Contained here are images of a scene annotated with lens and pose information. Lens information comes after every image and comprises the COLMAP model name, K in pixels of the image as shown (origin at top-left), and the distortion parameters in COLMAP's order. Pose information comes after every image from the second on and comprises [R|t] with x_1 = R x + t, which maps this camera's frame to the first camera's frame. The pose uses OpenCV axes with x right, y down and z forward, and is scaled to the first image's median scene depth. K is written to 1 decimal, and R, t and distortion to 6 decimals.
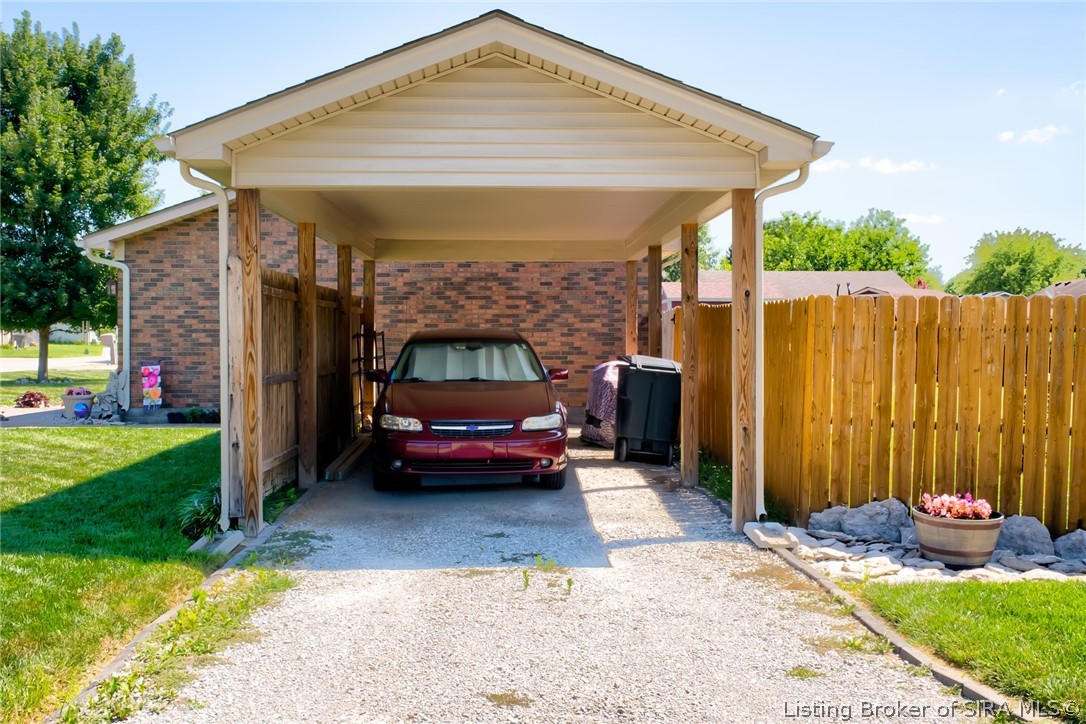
lens RADIAL K [[1188.2, 0, 544.1], [0, 1188.2, 367.3], [0, 0, 1]] dist [0.015526, 0.000000]
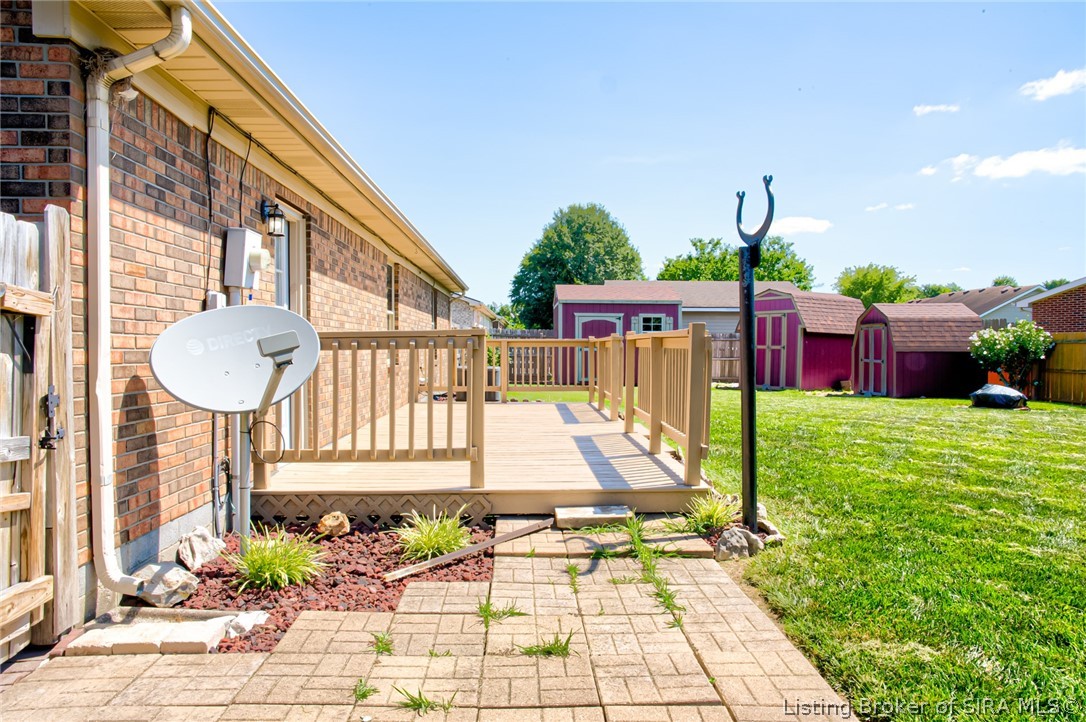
lens RADIAL K [[739.8, 0, 544.6], [0, 739.8, 354.5], [0, 0, 1]] dist [-0.068783, 0.067711]
pose [[0.999812, -0.002629, -0.019218, 0.067404], [0.002376, 0.999911, -0.013159, -0.004677], [0.019251, 0.013110, 0.999729, 0.258687]]
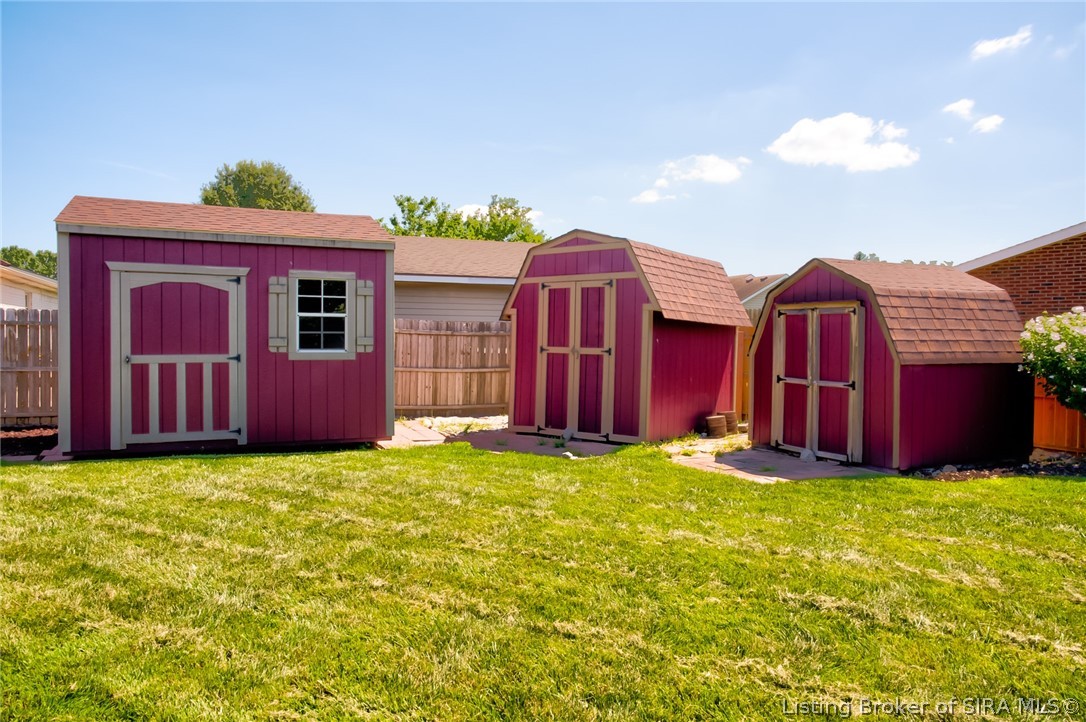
lens RADIAL K [[739.8, 0, 543.2], [0, 739.8, 351.5], [0, 0, 1]] dist [-0.068783, 0.067711]
pose [[0.927136, -0.007232, 0.374656, 0.097965], [0.009999, 0.999935, -0.005442, -0.011650], [-0.374593, 0.008792, 0.927148, 0.462334]]
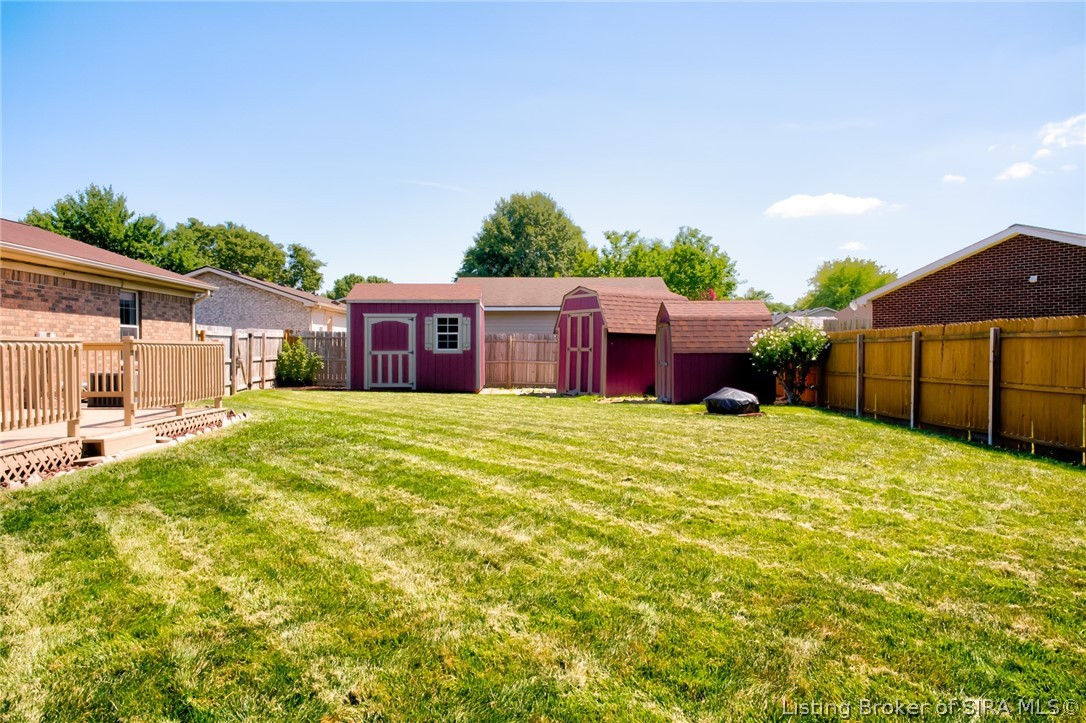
lens RADIAL K [[818.6, 0, 544.8], [0, 818.6, 368.3], [0, 0, 1]] dist [-0.070027, 0.052787]
pose [[0.999778, -0.007443, -0.019710, 0.162061], [0.007408, 0.999971, -0.001870, -0.003637], [0.019724, 0.001724, 0.999804, 0.251445]]
